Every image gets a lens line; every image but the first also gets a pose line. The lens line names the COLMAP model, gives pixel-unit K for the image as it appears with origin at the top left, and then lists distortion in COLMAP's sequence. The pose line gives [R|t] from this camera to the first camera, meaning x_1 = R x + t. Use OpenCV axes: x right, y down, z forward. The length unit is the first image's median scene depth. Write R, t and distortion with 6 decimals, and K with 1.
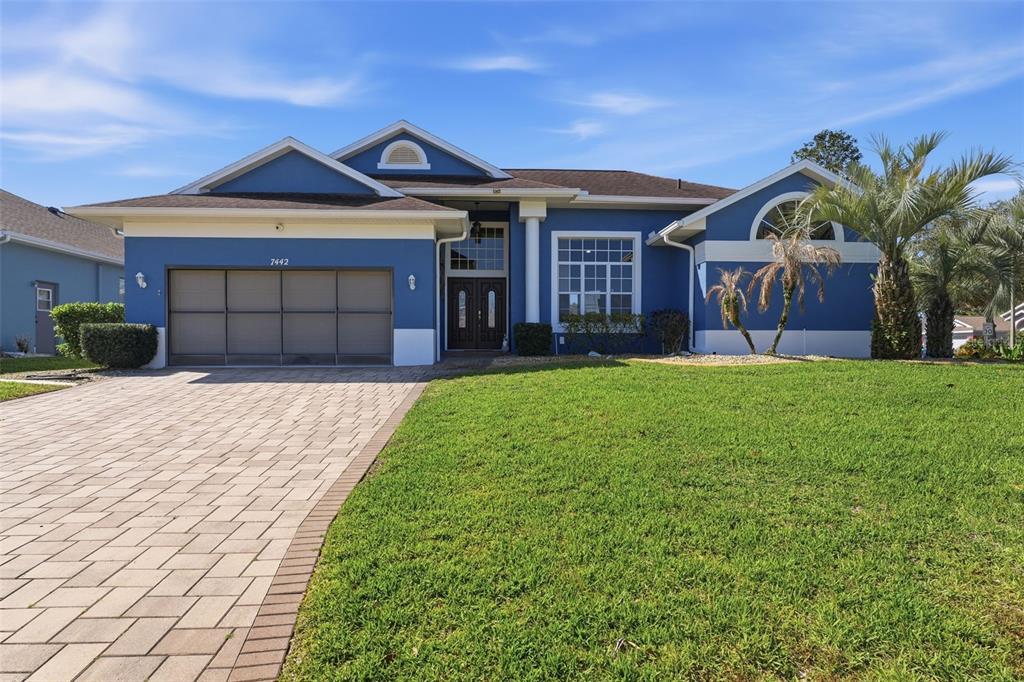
lens RADIAL K [[577.8, 0, 518.3], [0, 577.8, 351.5], [0, 0, 1]] dist [-0.003970, 0.002086]
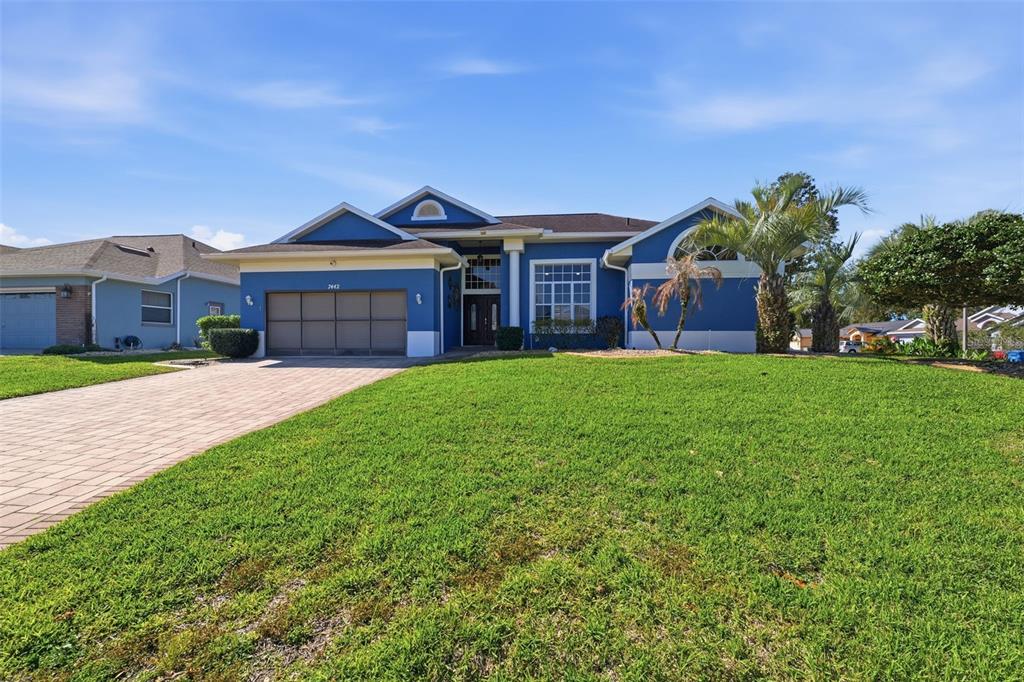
lens RADIAL K [[423.3, 0, 521.5], [0, 423.3, 340.8], [0, 0, 1]] dist [0.000012, -0.000032]
pose [[0.987683, -0.001279, -0.156460, 0.220567], [-0.001415, 0.999853, -0.017110, 0.001950], [0.156459, 0.017121, 0.987536, 0.004347]]
